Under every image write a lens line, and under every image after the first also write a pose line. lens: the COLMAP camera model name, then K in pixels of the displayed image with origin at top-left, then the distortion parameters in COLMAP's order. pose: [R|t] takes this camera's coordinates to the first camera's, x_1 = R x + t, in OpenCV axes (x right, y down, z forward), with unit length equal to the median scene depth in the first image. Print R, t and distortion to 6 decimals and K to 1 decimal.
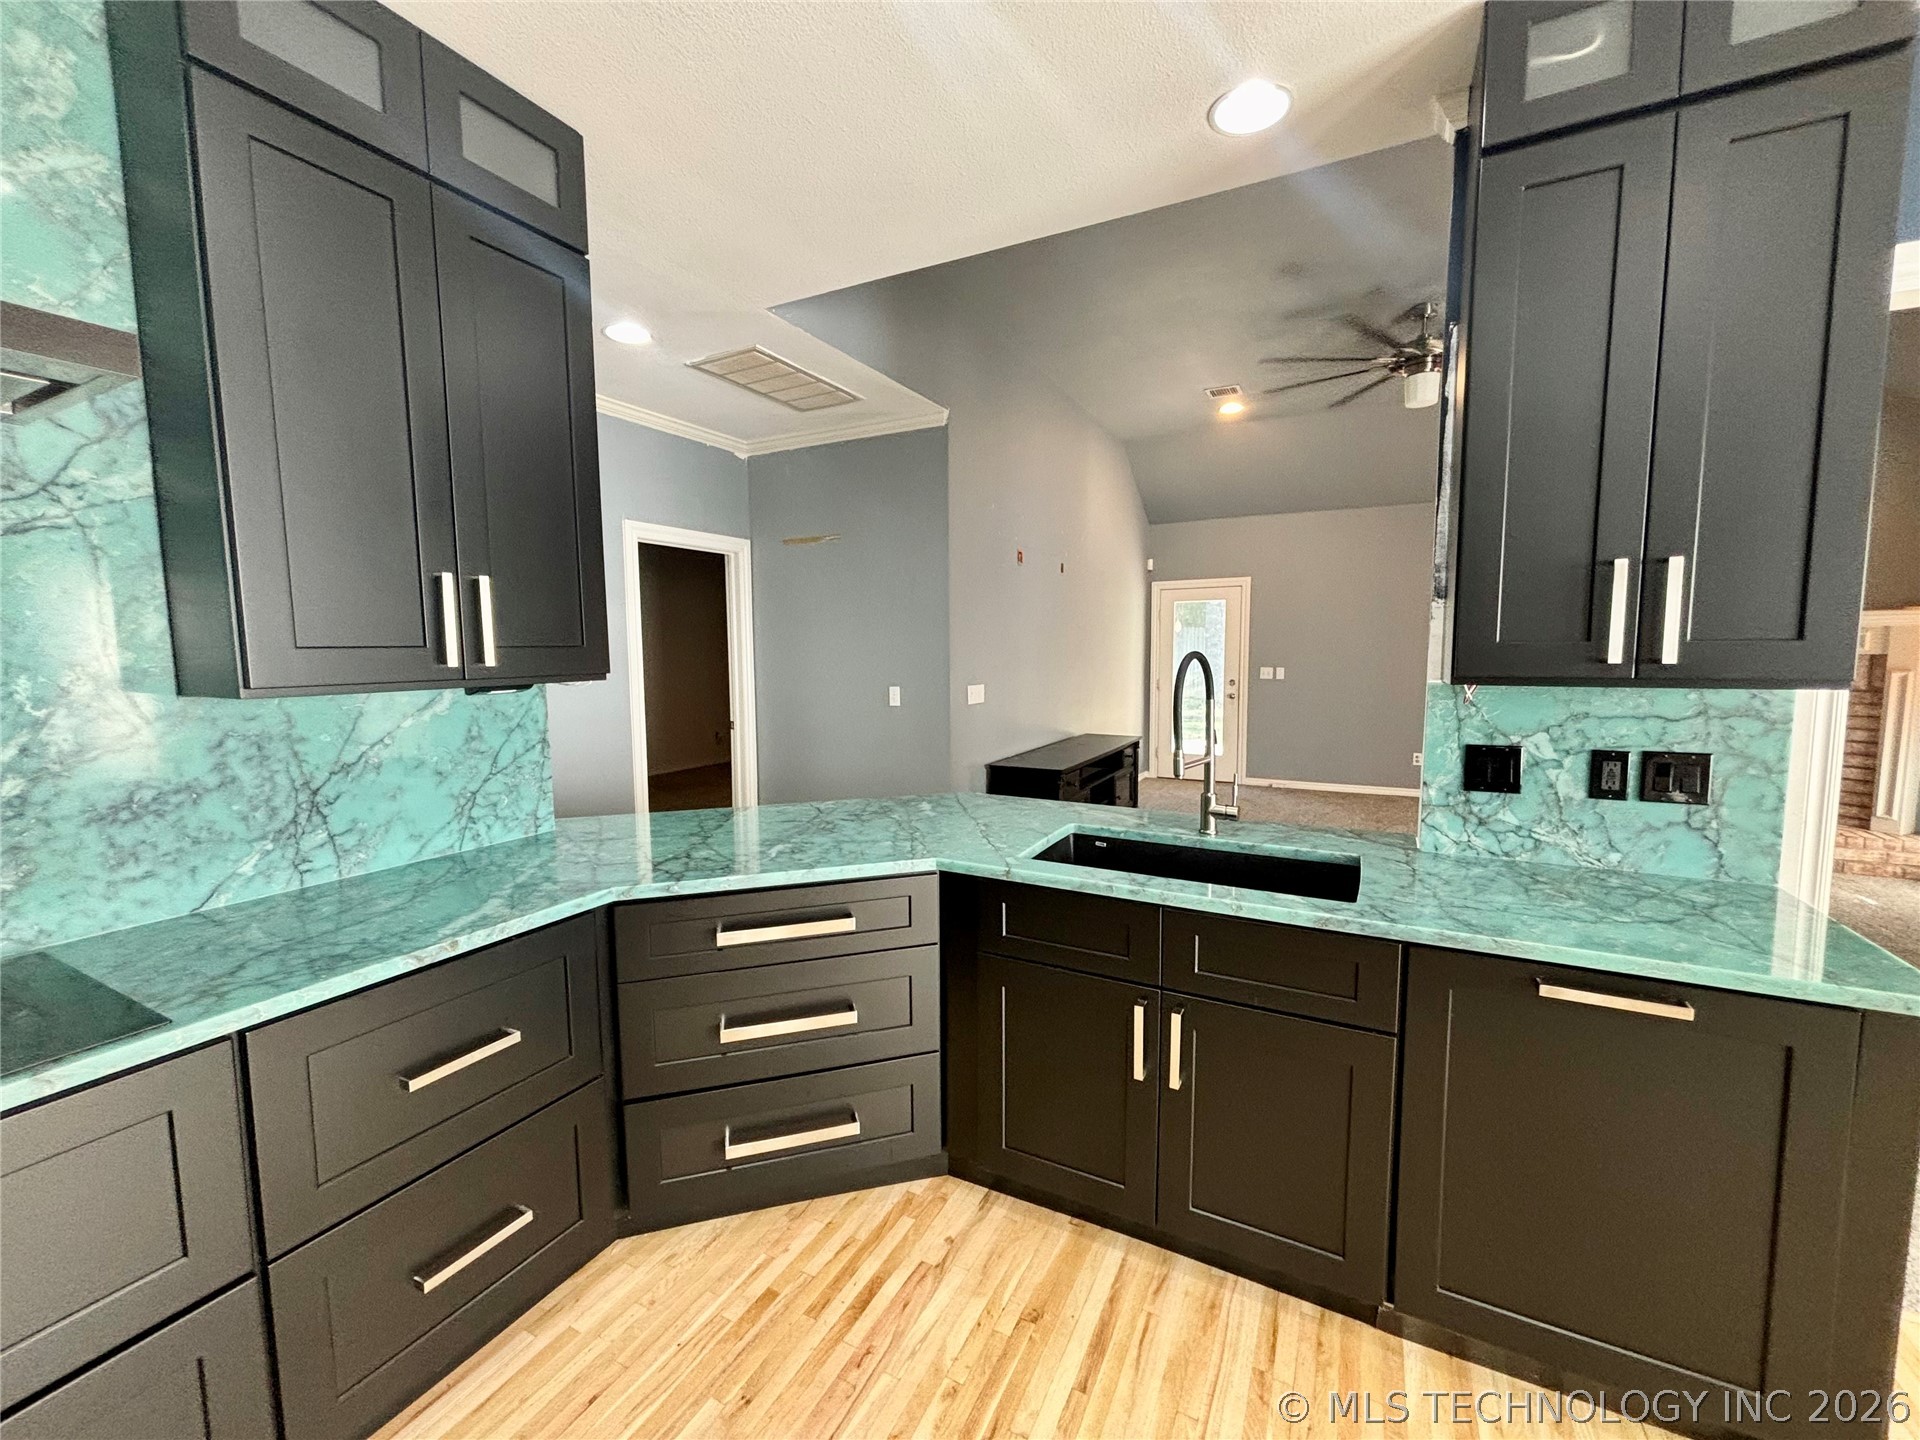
lens RADIAL K [[773.3, 0, 956.1], [0, 773.3, 714.5], [0, 0, 1]] dist [-0.000846, 0.000750]
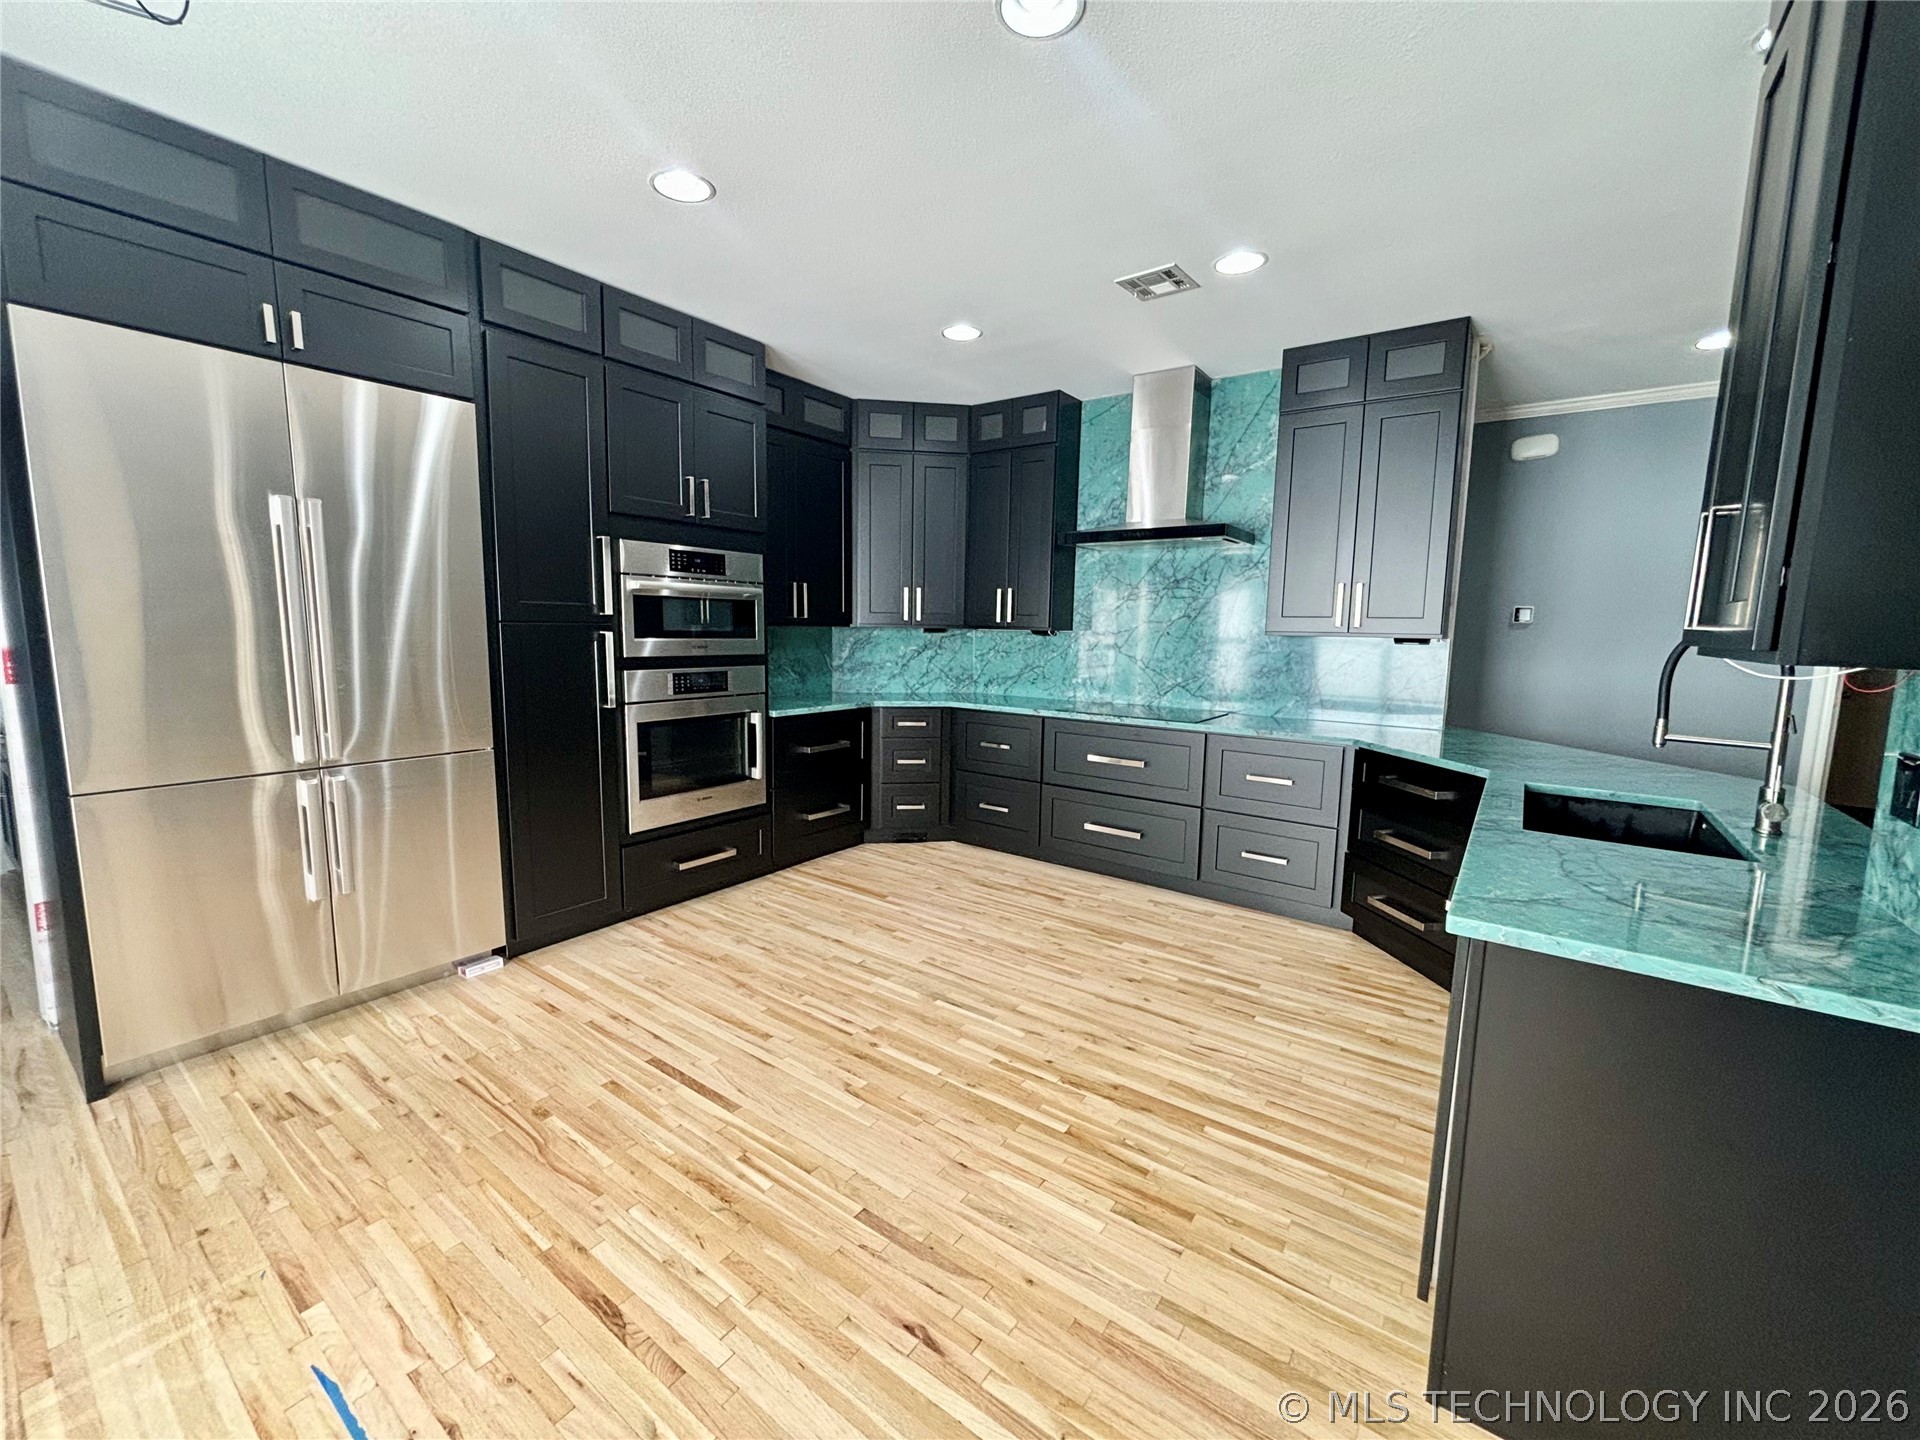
lens RADIAL K [[773.3, 0, 960.2], [0, 773.3, 720.8], [0, 0, 1]] dist [-0.000846, 0.000750]
pose [[-0.144449, 0.128206, -0.981172, 1.458236], [-0.105793, 0.983887, 0.144136, -0.001082], [0.983841, 0.124621, -0.128558, 0.228580]]
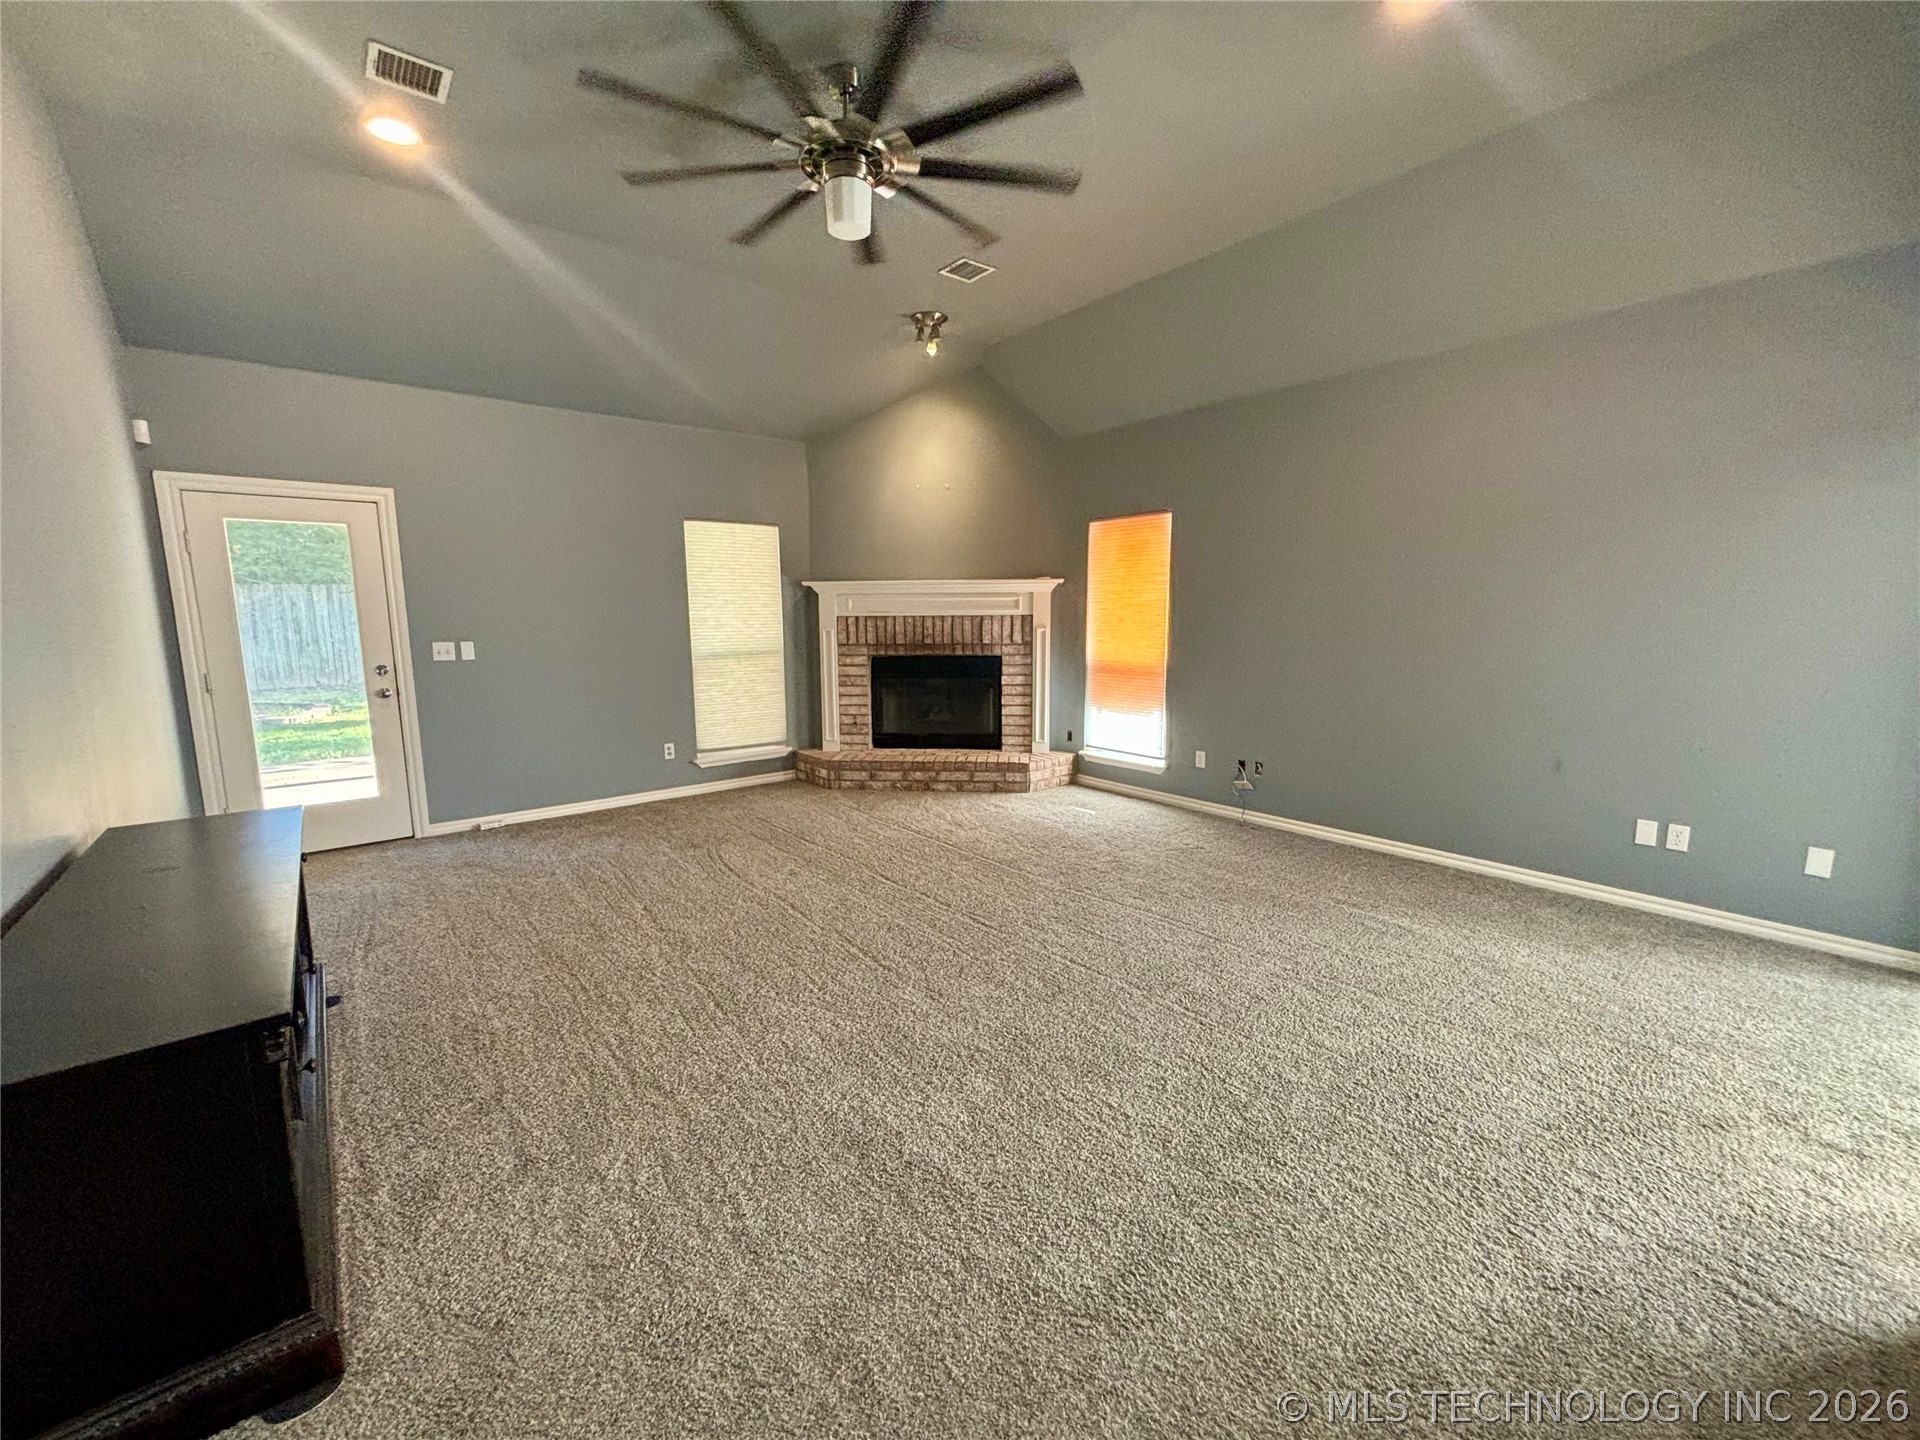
lens RADIAL K [[773.3, 0, 962.2], [0, 773.3, 729.2], [0, 0, 1]] dist [-0.000846, 0.000750]
pose [[0.383982, -0.133004, 0.913711, -0.050015], [0.085793, 0.990429, 0.108117, -0.094723], [-0.919346, 0.036875, 0.391718, 1.532141]]
